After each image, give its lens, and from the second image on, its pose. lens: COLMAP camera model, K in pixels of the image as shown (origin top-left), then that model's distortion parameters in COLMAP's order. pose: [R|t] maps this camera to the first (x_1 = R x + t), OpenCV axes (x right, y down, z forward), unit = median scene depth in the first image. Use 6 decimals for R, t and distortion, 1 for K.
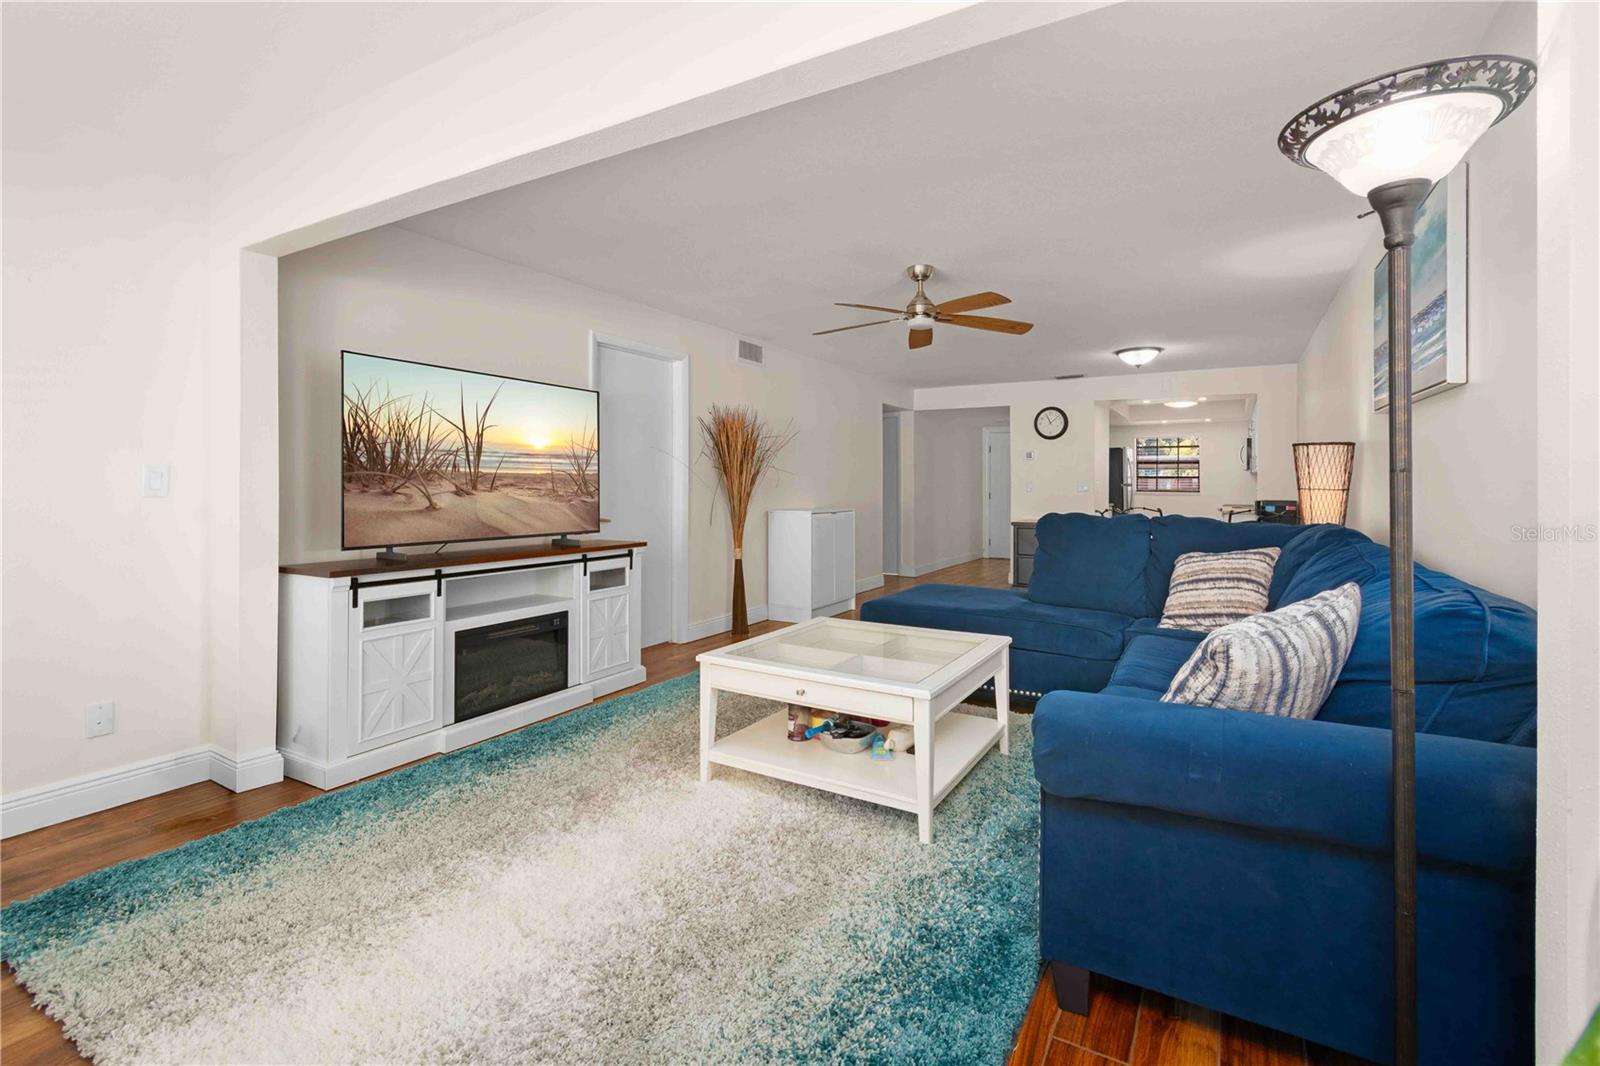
lens RADIAL K [[706.6, 0, 797.3], [0, 706.6, 484.5], [0, 0, 1]] dist [0.000603, -0.000054]
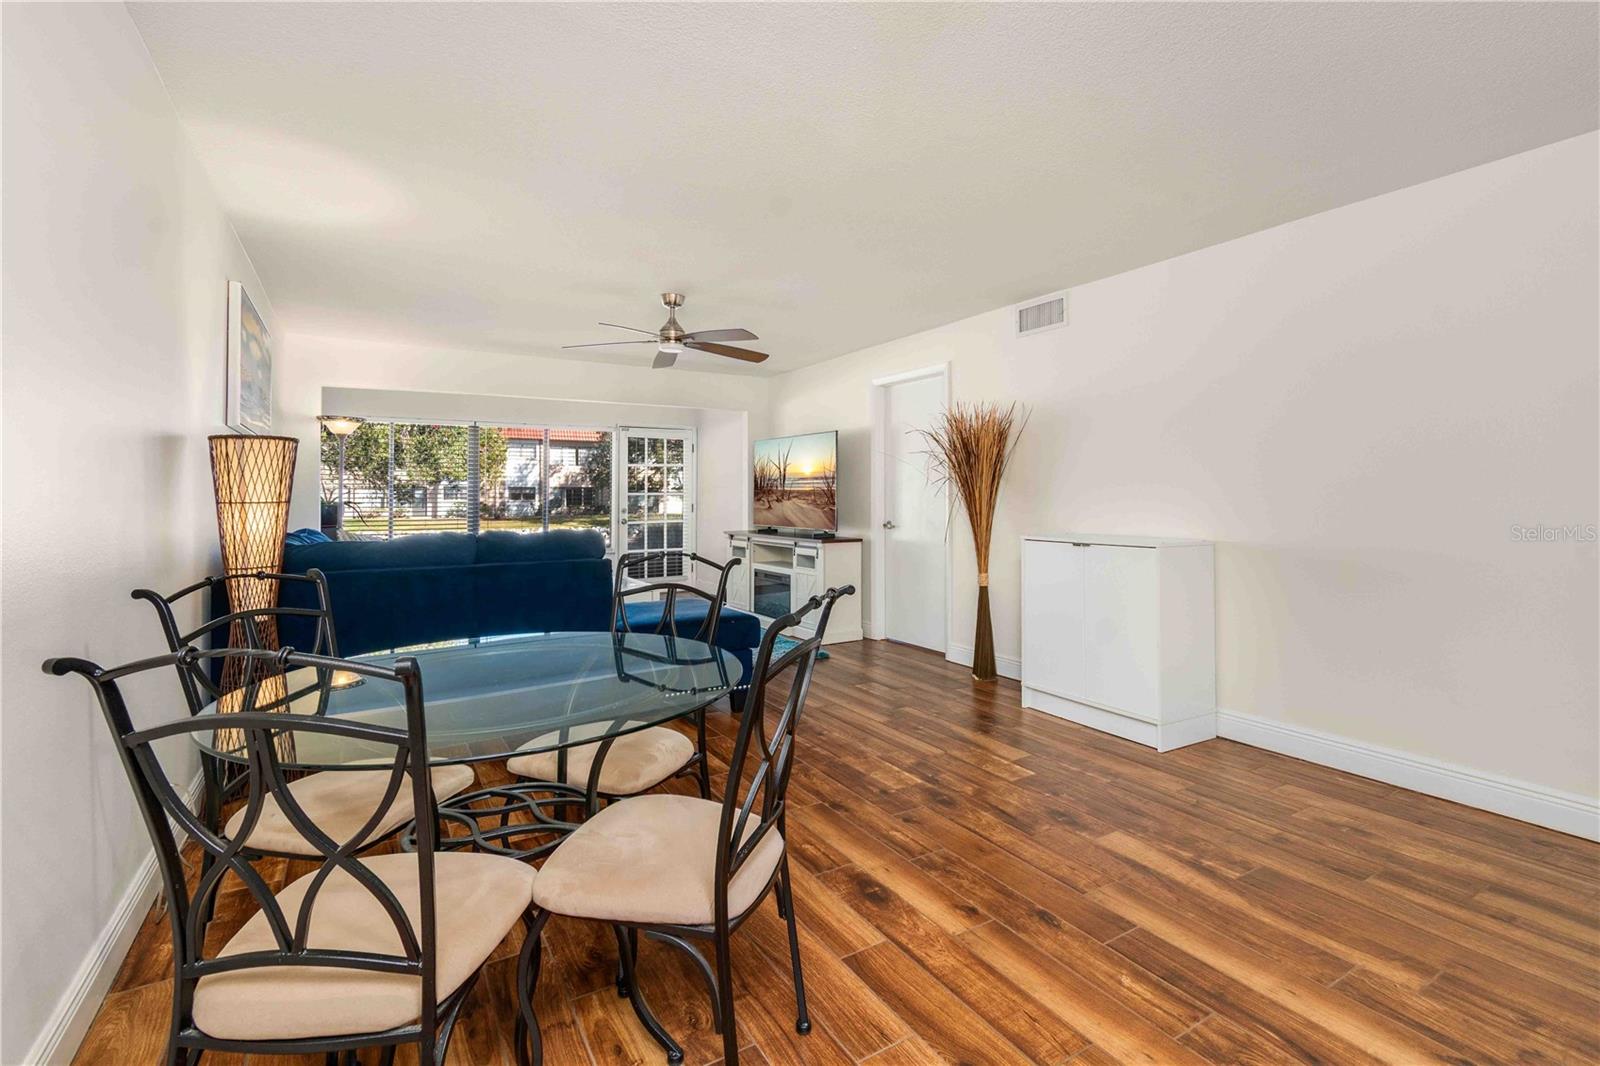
lens RADIAL K [[706.6, 0, 797.3], [0, 706.6, 484.5], [0, 0, 1]] dist [0.000603, -0.000054]
pose [[-0.463869, -0.017756, -0.885726, 1.151557], [0.001383, 0.999783, -0.020767, 0.004546], [0.885903, -0.010859, -0.463744, 1.816486]]
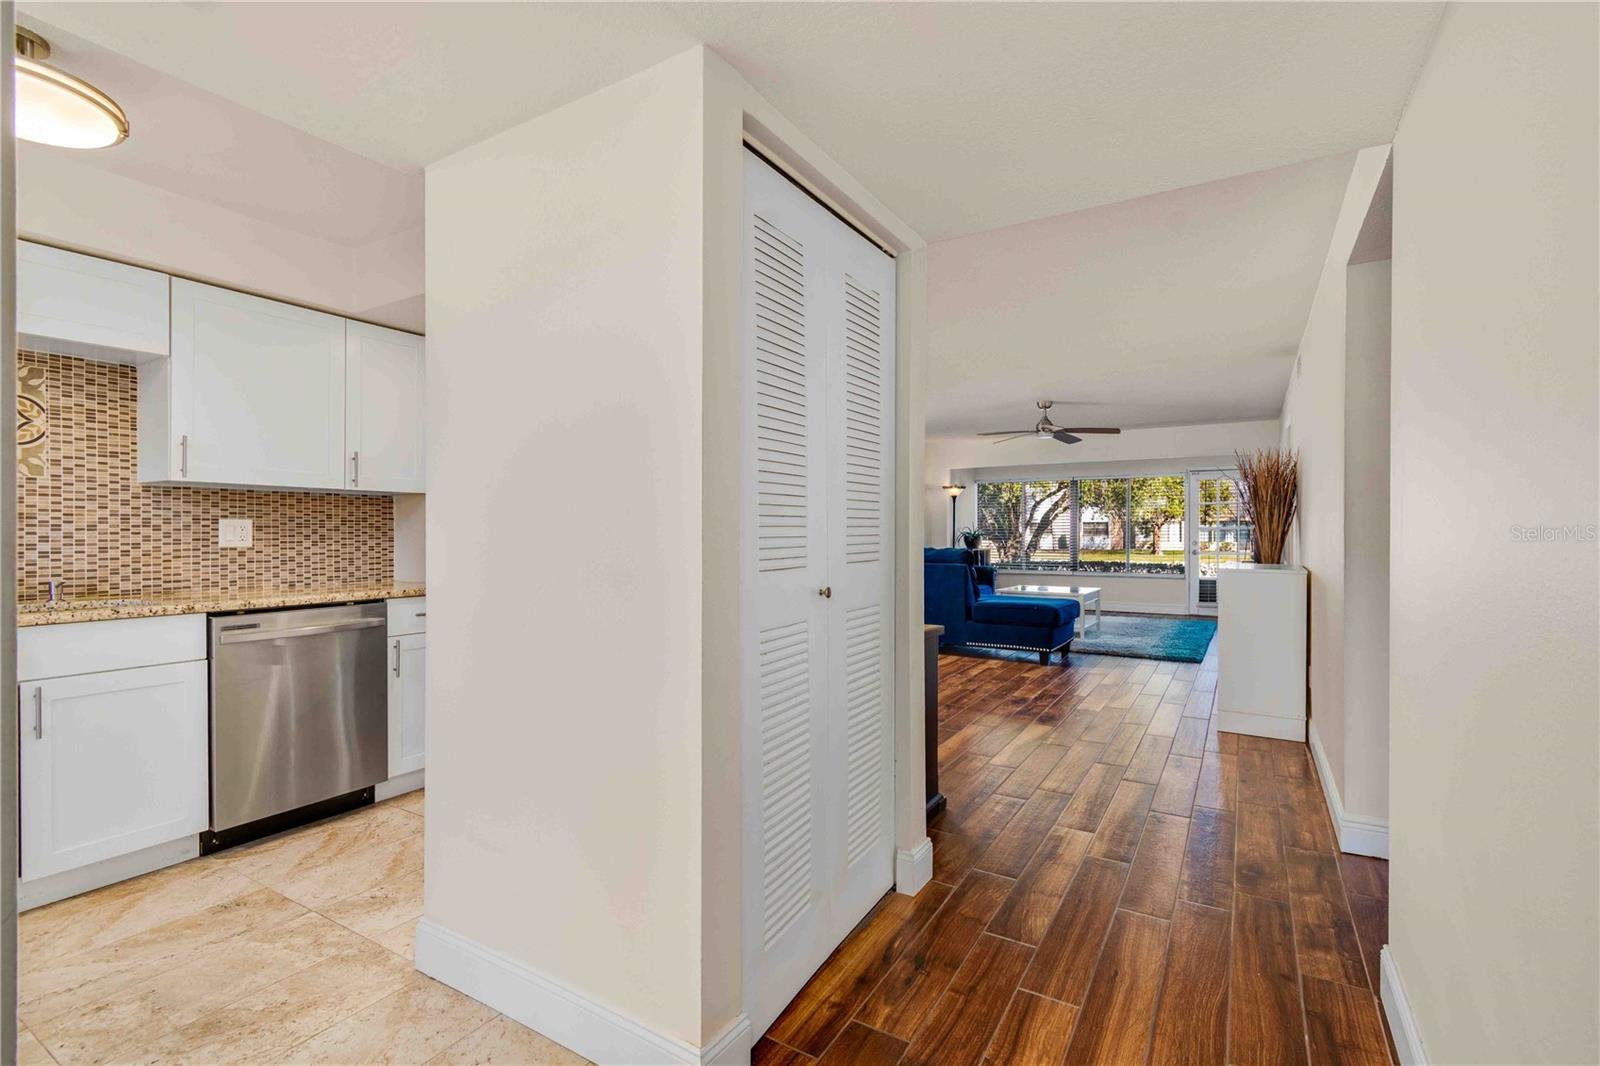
lens RADIAL K [[723.3, 0, 838.2], [0, 723.3, 533.5], [0, 0, 1]] dist [-0.019101, 0.000073]
pose [[-0.999682, -0.002145, -0.025110, 0.785569], [-0.002183, 0.999997, 0.001475, 0.004720], [0.025107, 0.001529, -0.999684, 2.961558]]
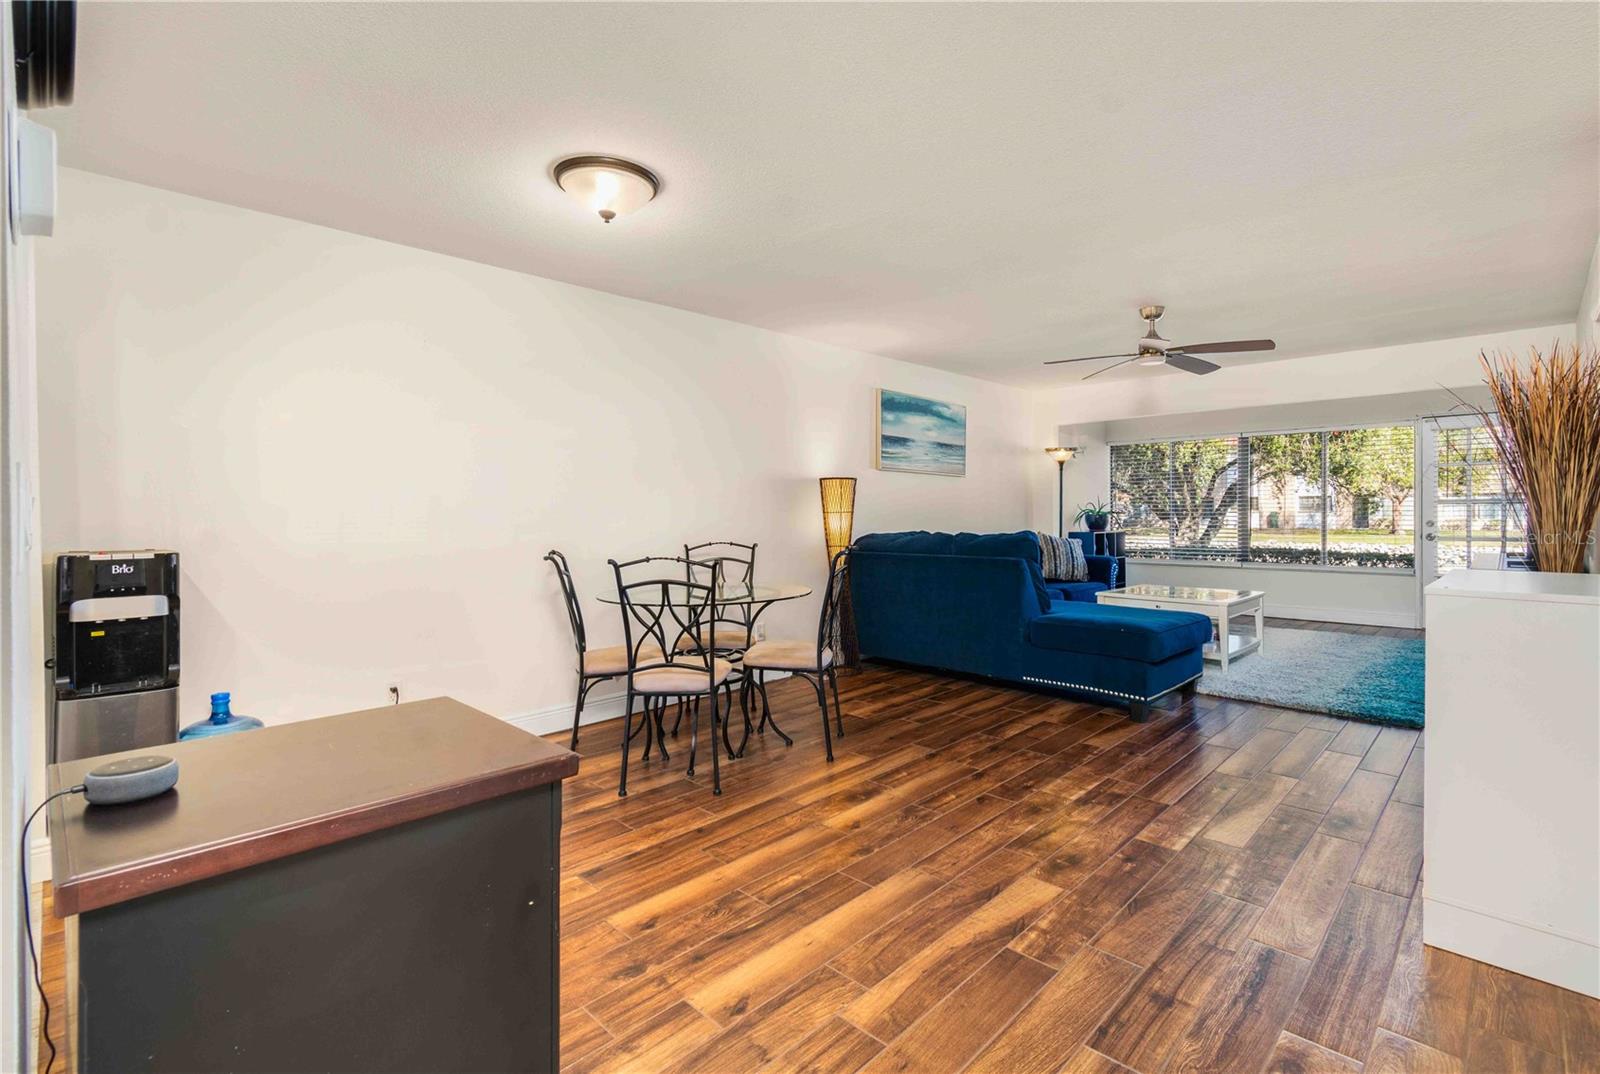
lens RADIAL K [[751.4, 0, 871.2], [0, 751.4, 508.0], [0, 0, 1]] dist [0.000259, 0.000235]
pose [[-0.984724, 0.003888, 0.174078, 0.445406], [0.003373, 0.999989, -0.003253, 0.003556], [-0.174089, -0.002617, -0.984726, 2.427305]]
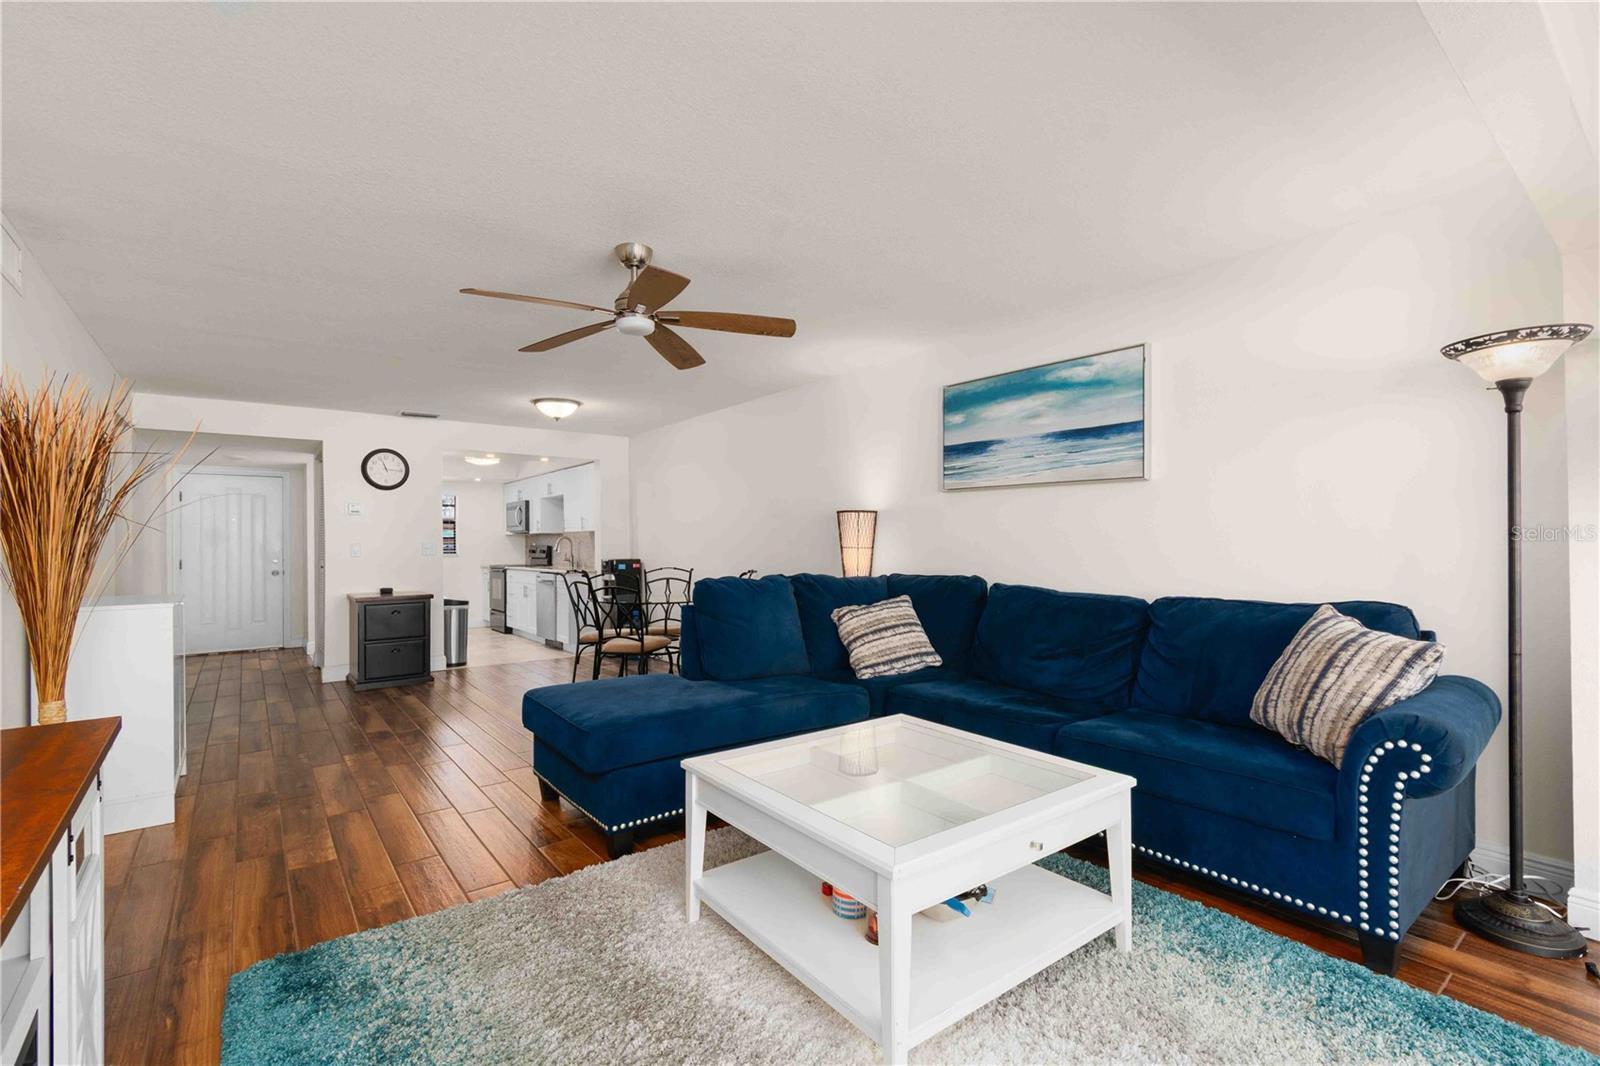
lens RADIAL K [[718.7, 0, 792.1], [0, 718.7, 538.5], [0, 0, 1]] dist [0.002539, 0.000298]
pose [[0.381925, -0.001677, 0.924192, -0.481705], [0.009827, 0.999949, -0.002246, -0.007517], [-0.924141, 0.009940, 0.381923, 0.613523]]
